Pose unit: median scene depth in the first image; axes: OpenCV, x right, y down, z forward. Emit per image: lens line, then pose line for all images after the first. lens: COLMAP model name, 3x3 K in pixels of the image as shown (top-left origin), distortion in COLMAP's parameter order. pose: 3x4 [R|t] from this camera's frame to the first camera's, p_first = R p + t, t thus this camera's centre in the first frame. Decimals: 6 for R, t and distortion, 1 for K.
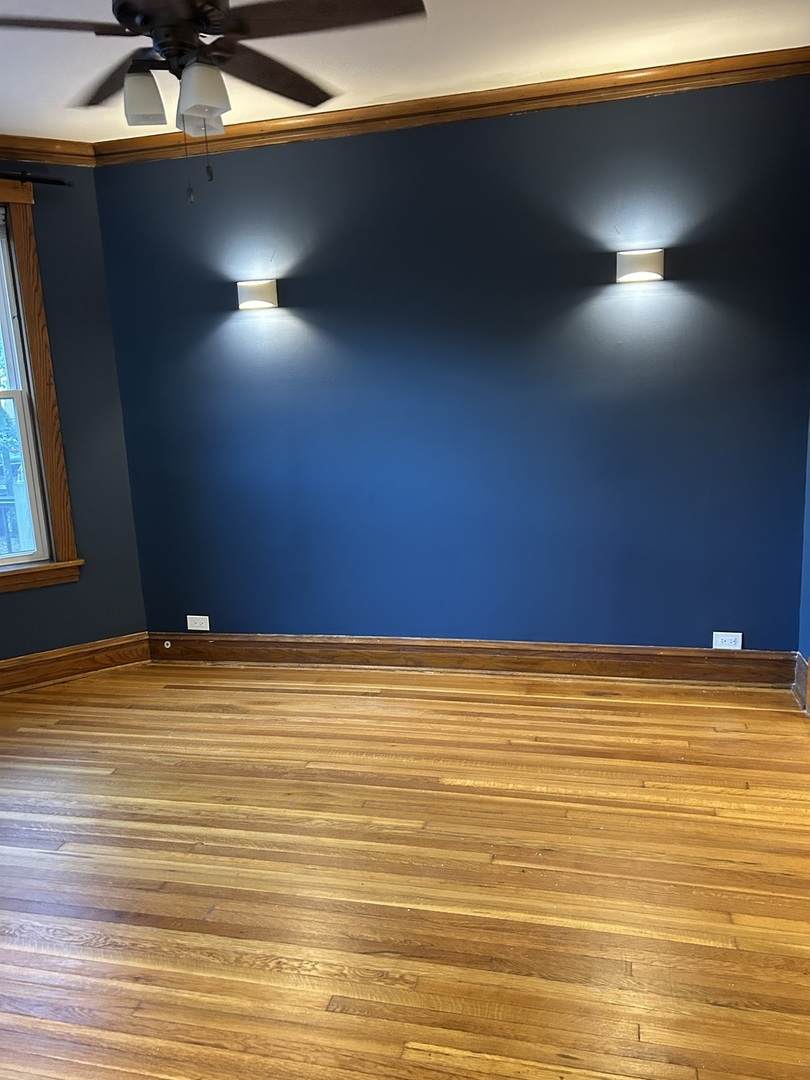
lens RADIAL K [[809.7, 0, 404.6], [0, 809.7, 538.7], [0, 0, 1]] dist [0.029266, -0.015574]
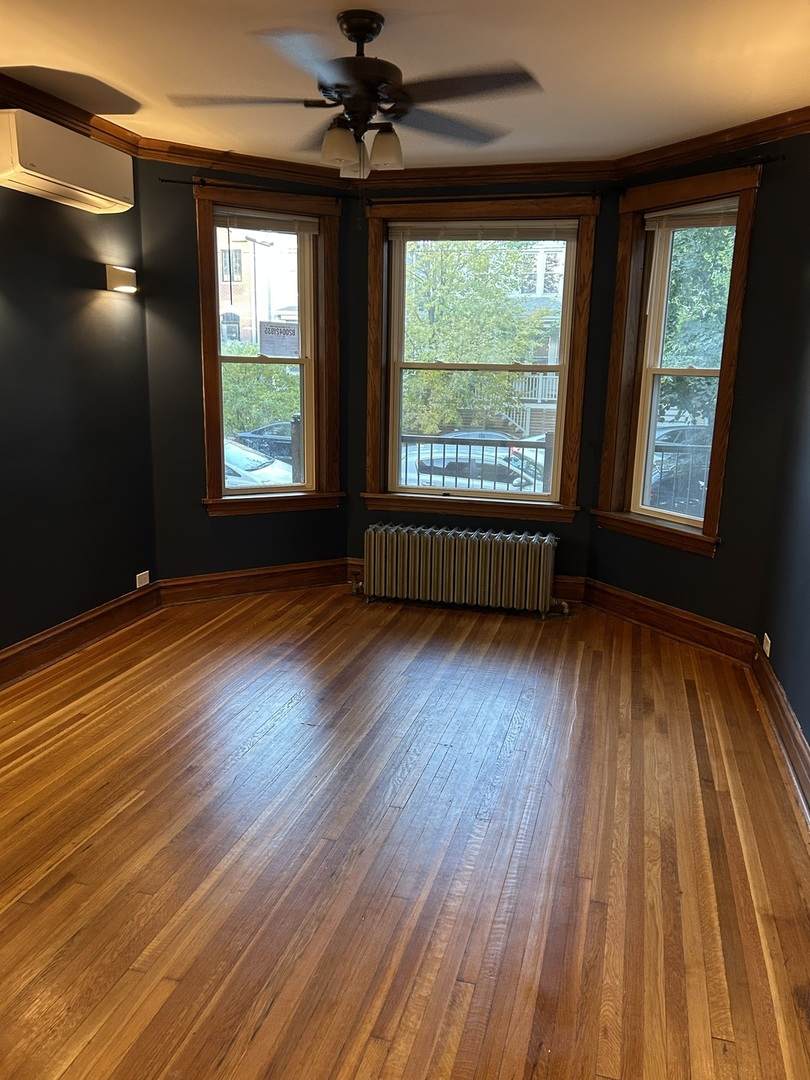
lens RADIAL K [[809.7, 0, 405.7], [0, 809.7, 541.7], [0, 0, 1]] dist [0.029266, -0.015574]
pose [[-0.027037, 0.264366, -0.964043, 0.712325], [-0.219603, 0.939266, 0.263731, -0.182376], [0.975215, 0.218837, 0.032660, 0.696931]]
